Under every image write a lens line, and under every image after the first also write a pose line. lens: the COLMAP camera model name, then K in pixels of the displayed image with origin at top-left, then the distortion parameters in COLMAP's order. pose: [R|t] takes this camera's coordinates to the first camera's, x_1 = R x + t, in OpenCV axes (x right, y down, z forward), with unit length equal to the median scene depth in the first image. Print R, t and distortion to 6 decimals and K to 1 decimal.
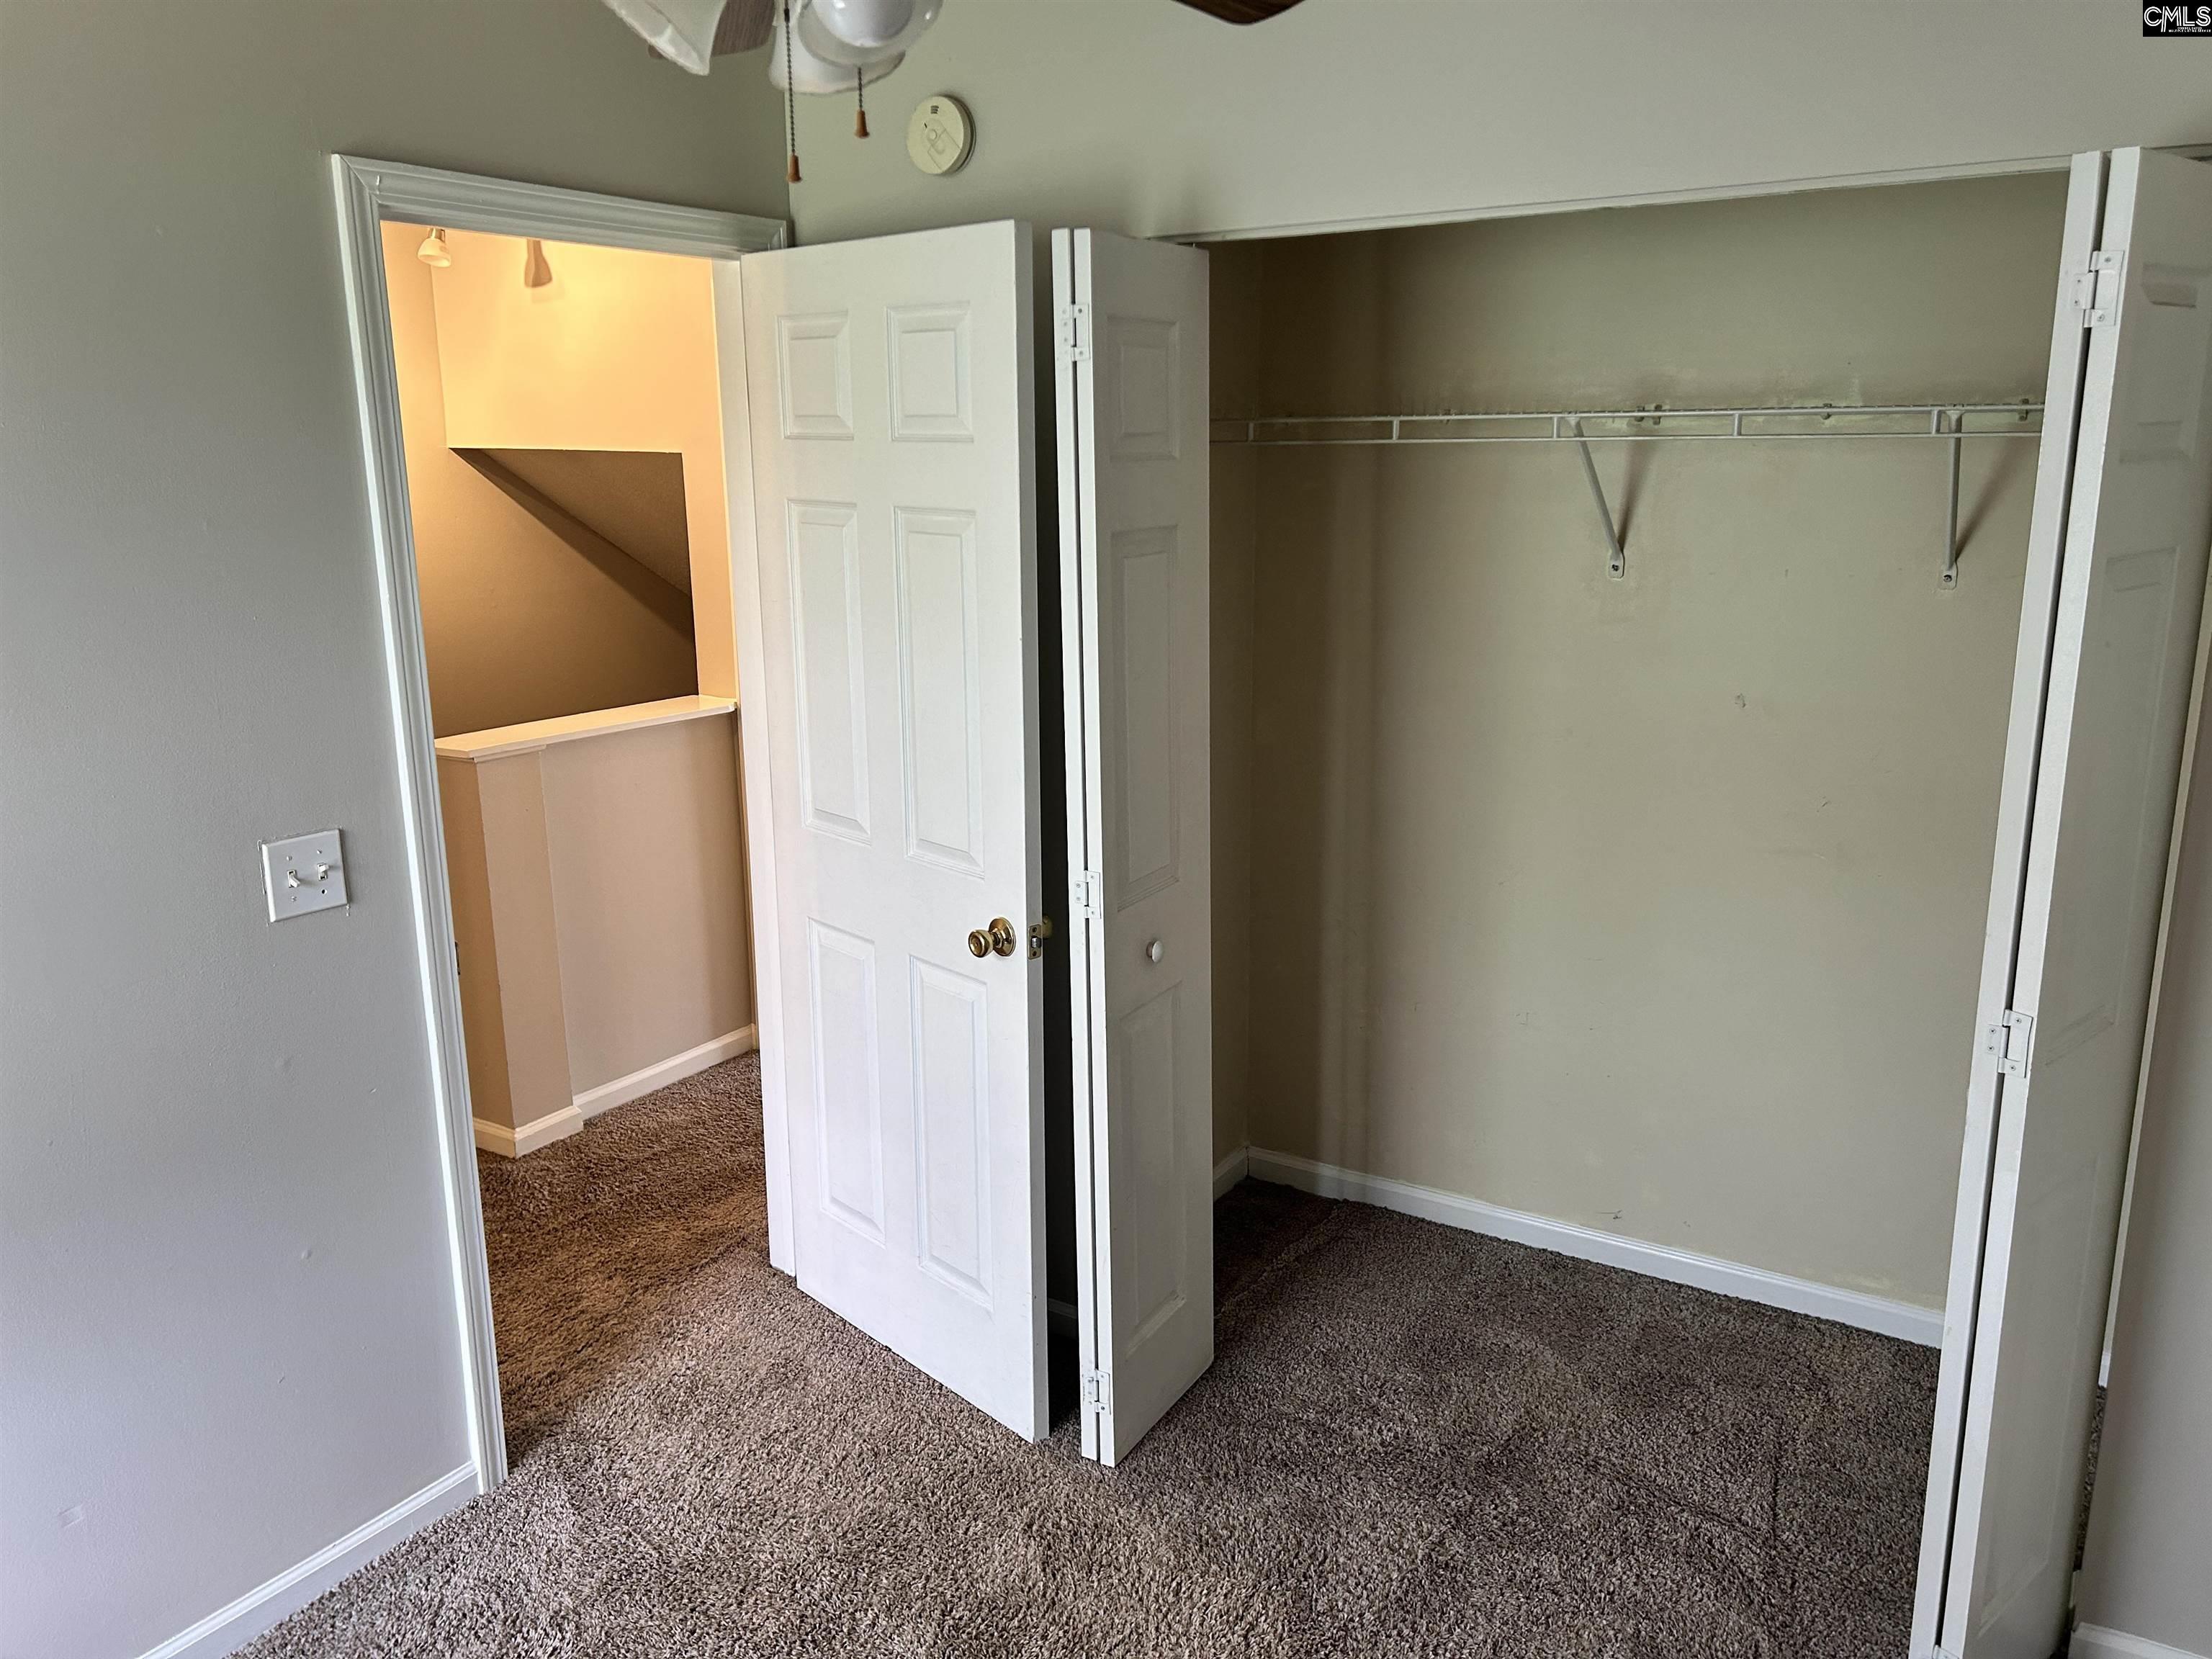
lens RADIAL K [[1670.0, 0, 1117.9], [0, 1670.0, 819.5], [0, 0, 1]] dist [0.066912, -0.078936]
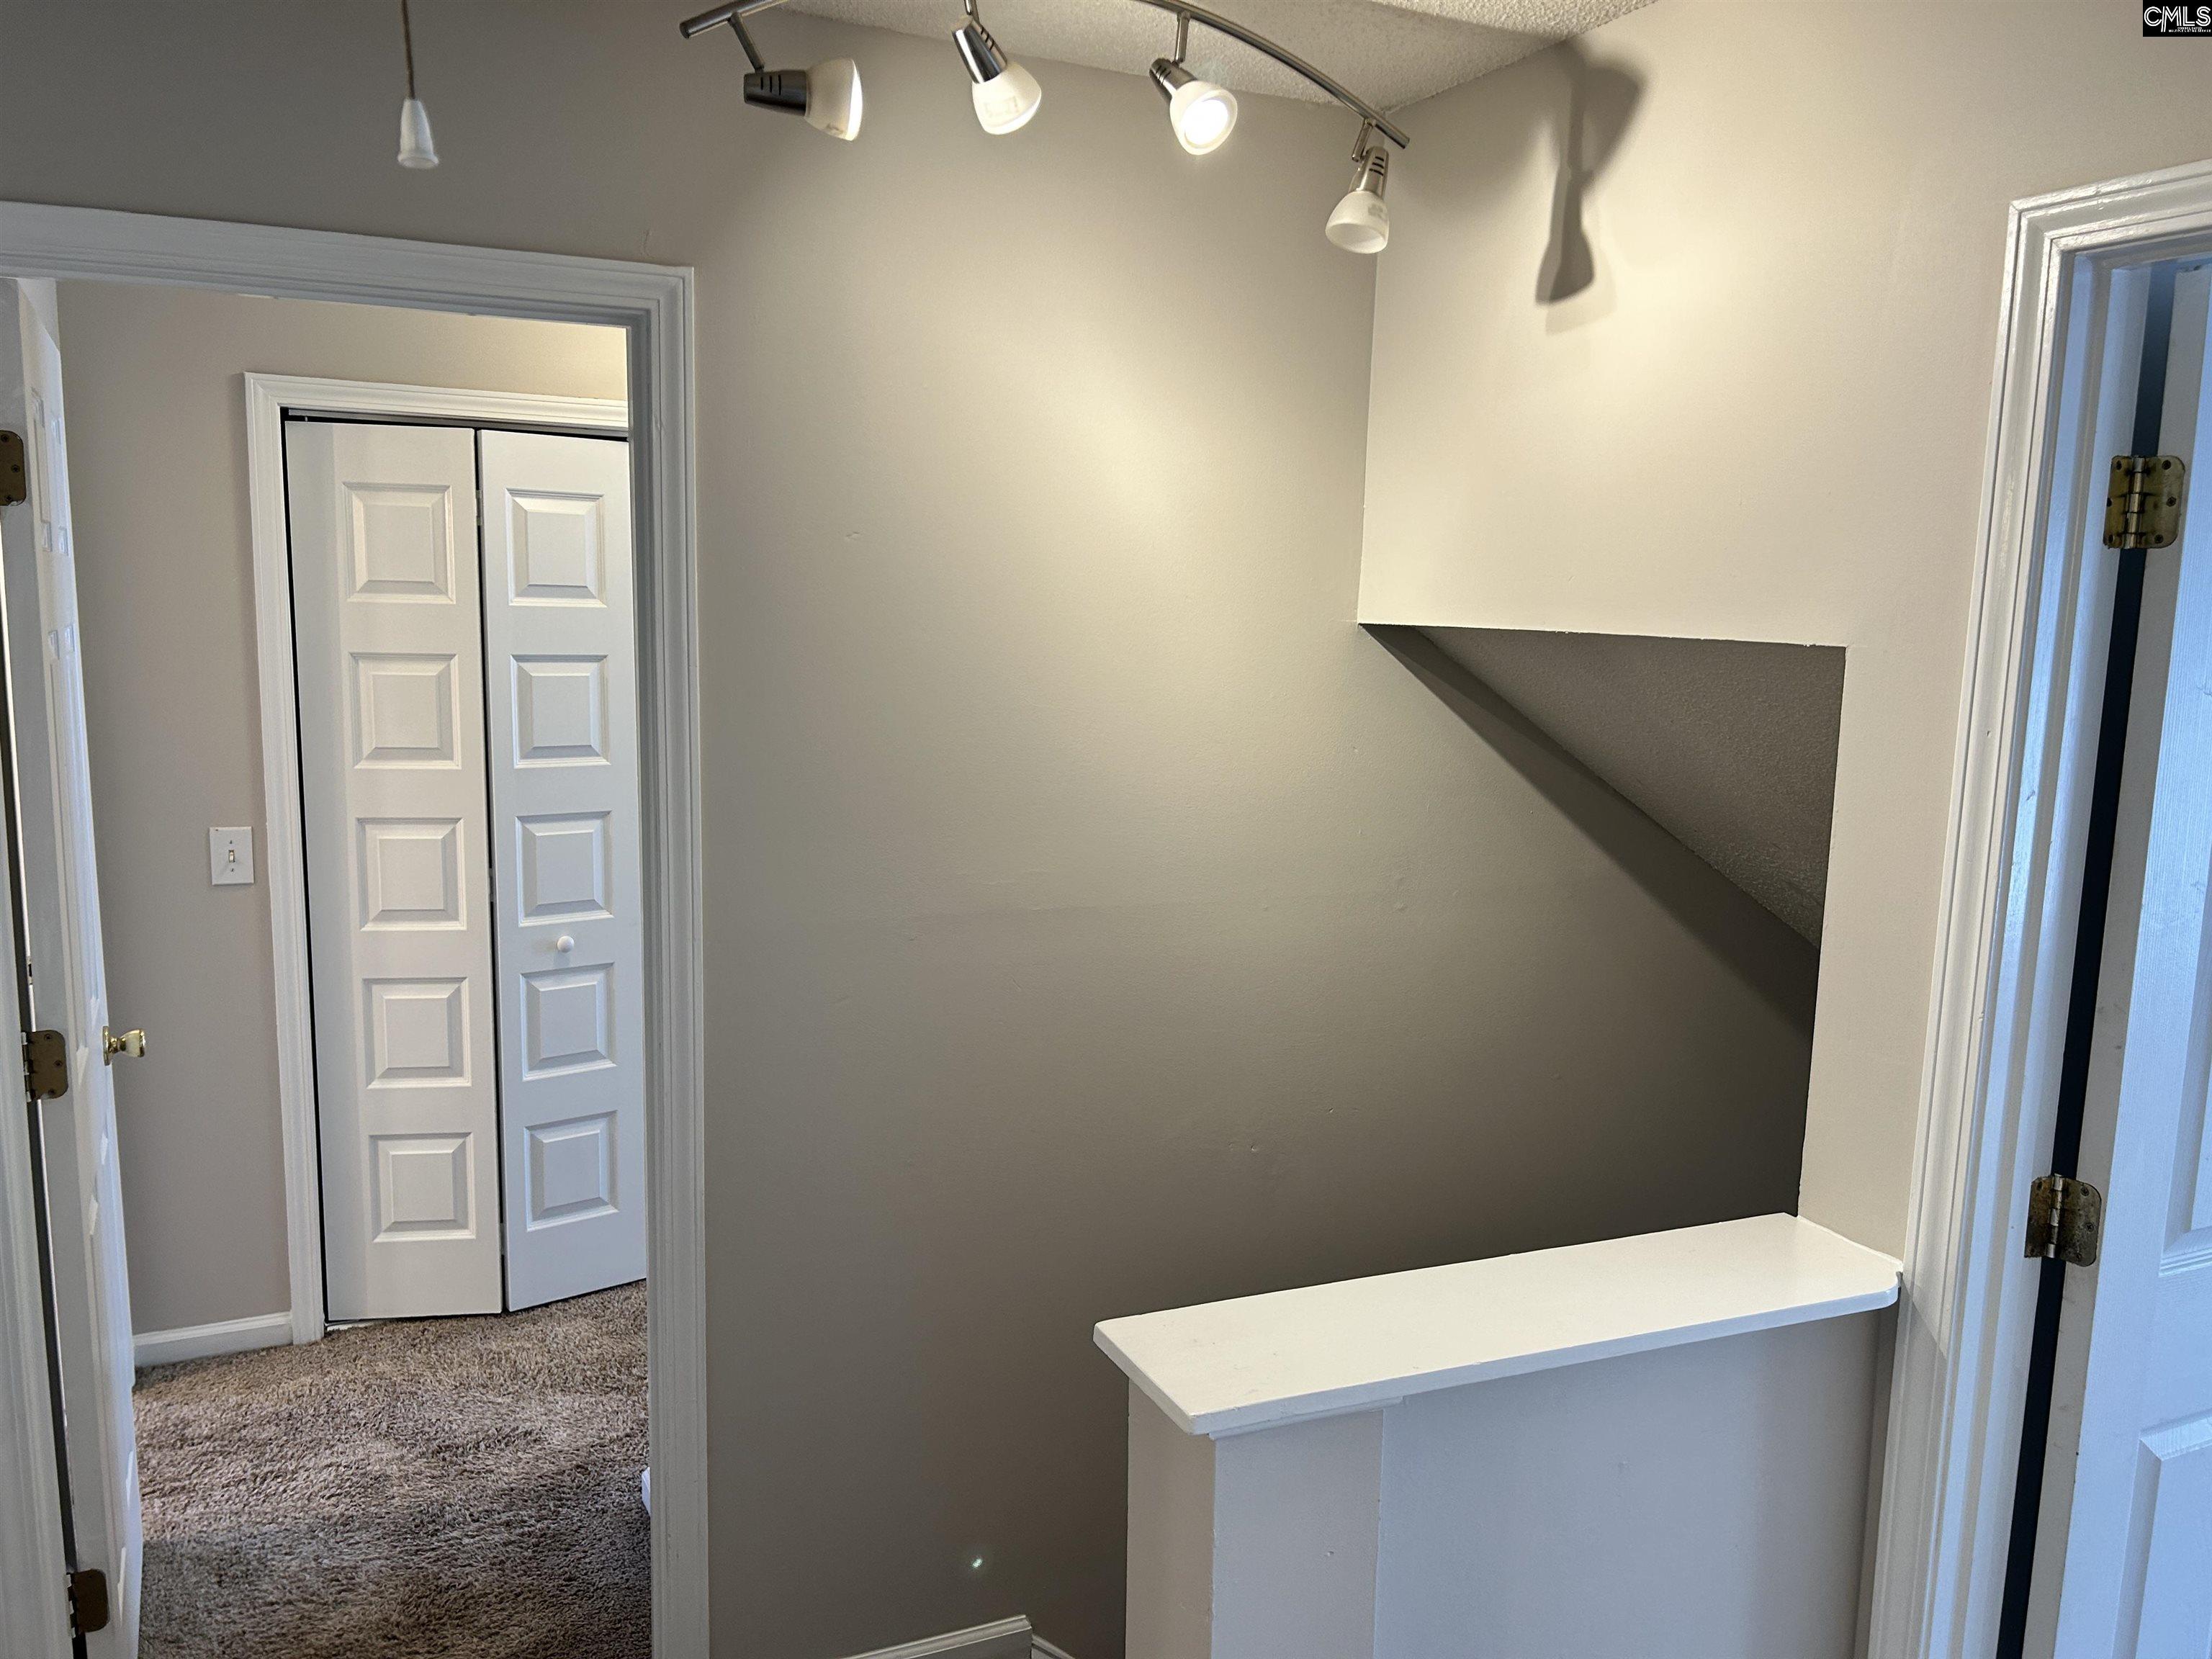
lens RADIAL K [[1670.0, 0, 1117.9], [0, 1670.0, 819.5], [0, 0, 1]] dist [0.066912, -0.078936]
pose [[0.839288, 0.098121, -0.534759, -0.177026], [-0.156291, 0.985606, -0.064449, -0.117756], [0.520738, 0.137670, 0.842543, 0.545614]]
